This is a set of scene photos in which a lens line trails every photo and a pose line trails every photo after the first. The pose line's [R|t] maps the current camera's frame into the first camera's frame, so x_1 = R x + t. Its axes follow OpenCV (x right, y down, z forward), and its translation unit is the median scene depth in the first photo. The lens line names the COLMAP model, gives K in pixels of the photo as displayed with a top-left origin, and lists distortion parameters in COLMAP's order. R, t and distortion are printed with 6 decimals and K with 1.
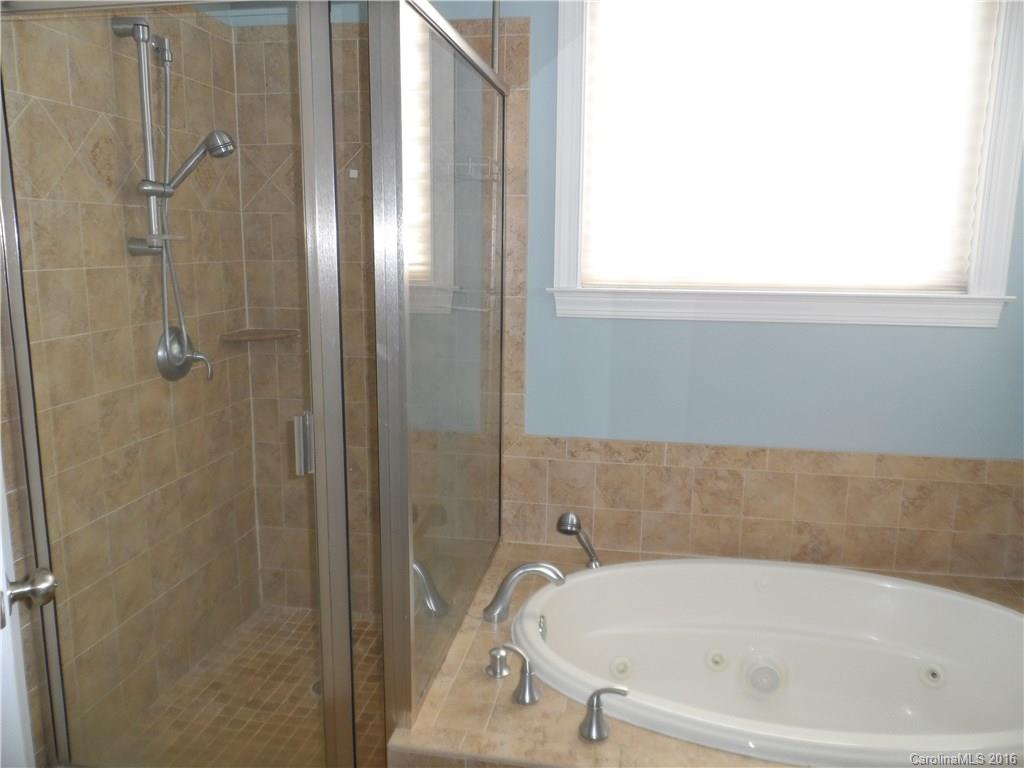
lens RADIAL K [[769.7, 0, 508.9], [0, 769.7, 383.0], [0, 0, 1]] dist [-0.025617, 0.012348]
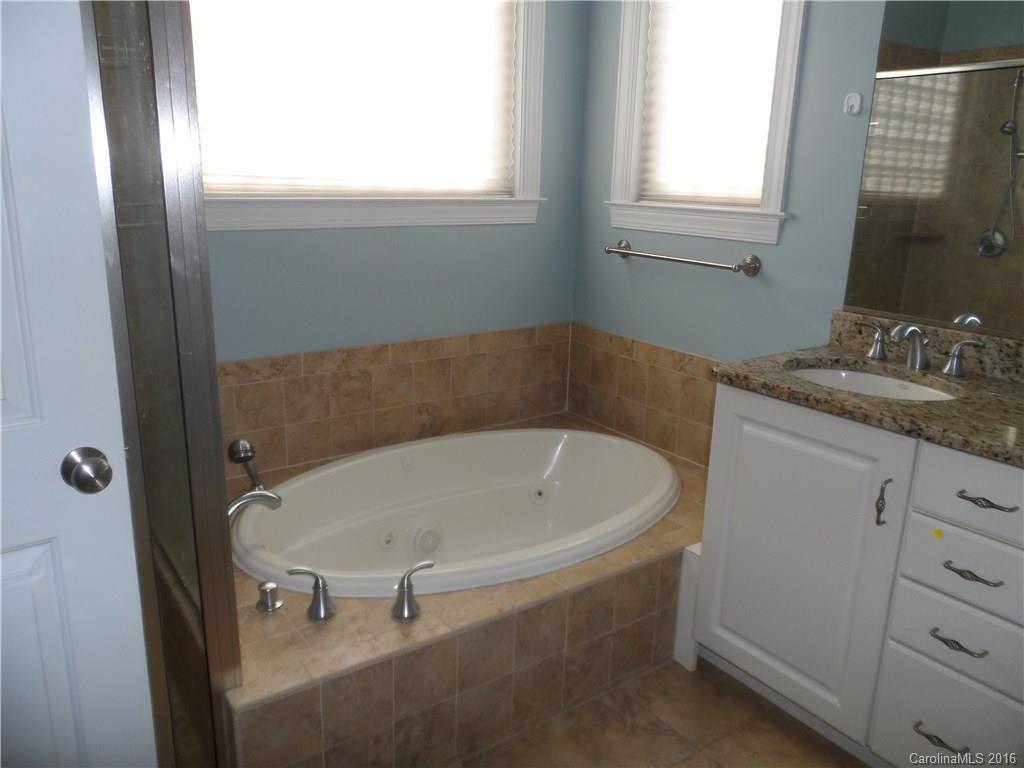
lens RADIAL K [[769.7, 0, 508.3], [0, 769.7, 382.3], [0, 0, 1]] dist [-0.025617, 0.012348]
pose [[0.703657, -0.177882, 0.687913, -0.307163], [0.111640, 0.983809, 0.140200, 0.004099], [-0.701714, -0.021854, 0.712123, 0.094006]]
